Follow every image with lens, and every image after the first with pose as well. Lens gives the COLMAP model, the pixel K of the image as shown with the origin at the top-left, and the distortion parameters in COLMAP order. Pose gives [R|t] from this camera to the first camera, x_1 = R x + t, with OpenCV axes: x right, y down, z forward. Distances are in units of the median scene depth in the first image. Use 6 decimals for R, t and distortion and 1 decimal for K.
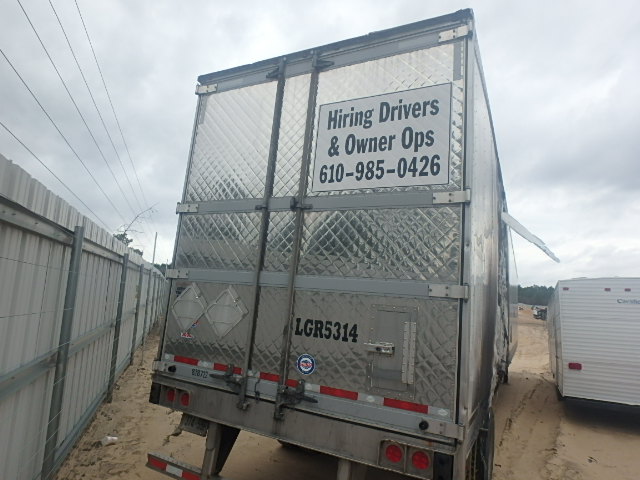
lens RADIAL K [[398.3, 0, 322.2], [0, 398.3, 239.1], [0, 0, 1]] dist [-0.031252, 0.003029]
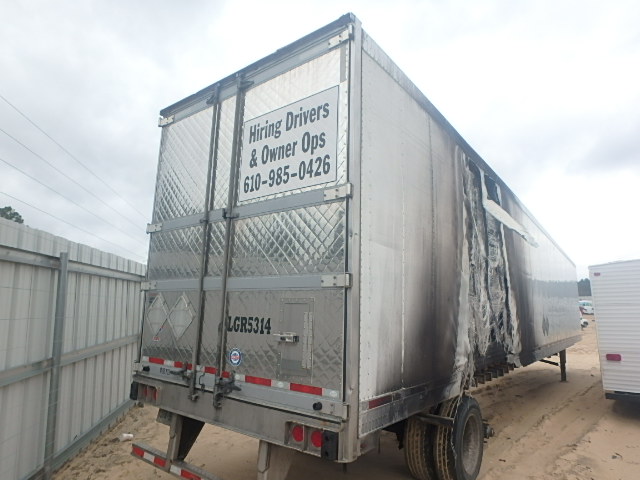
lens RADIAL K [[398.3, 0, 316.1], [0, 398.3, 246.2], [0, 0, 1]] dist [-0.031252, 0.003029]
pose [[0.982101, -0.091313, -0.164739, 0.357146], [0.090226, 0.995822, -0.014082, 0.038911], [0.165336, -0.001034, 0.986237, -0.051490]]
